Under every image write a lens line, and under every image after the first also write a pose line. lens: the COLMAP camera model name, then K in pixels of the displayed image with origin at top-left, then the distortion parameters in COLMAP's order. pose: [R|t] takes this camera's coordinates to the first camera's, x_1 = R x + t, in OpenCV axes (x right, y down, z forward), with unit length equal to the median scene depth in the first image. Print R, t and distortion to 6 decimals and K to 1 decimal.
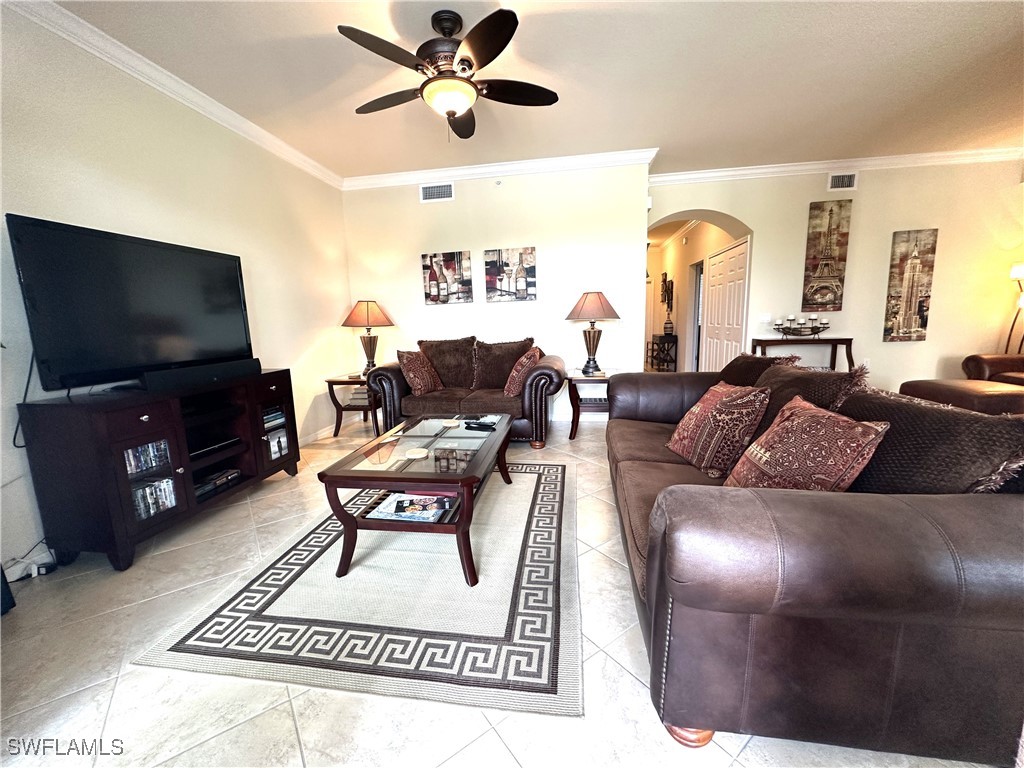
lens RADIAL K [[407.4, 0, 512.0], [0, 407.4, 384.0], [0, 0, 1]] dist [0.000622, 0.000057]
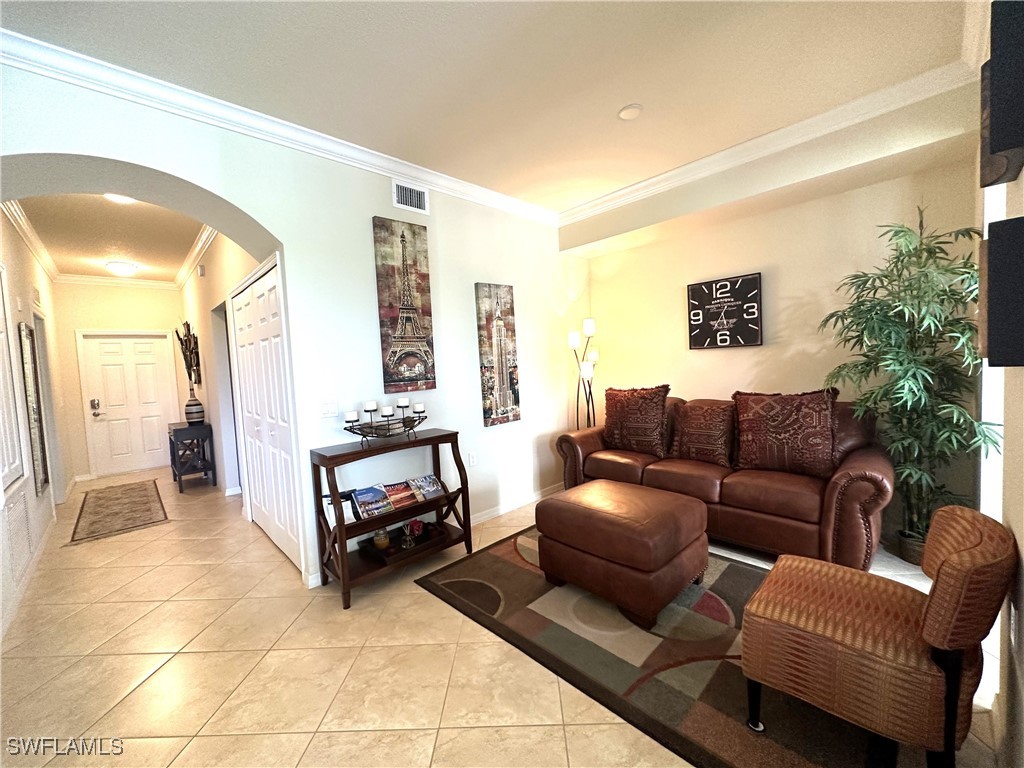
lens RADIAL K [[407.4, 0, 512.0], [0, 407.4, 384.0], [0, 0, 1]] dist [0.000622, 0.000057]
pose [[0.607270, -0.047058, 0.793101, 0.365865], [0.156697, 0.985730, -0.061494, -0.129804], [-0.778890, 0.161620, 0.605979, 0.511690]]
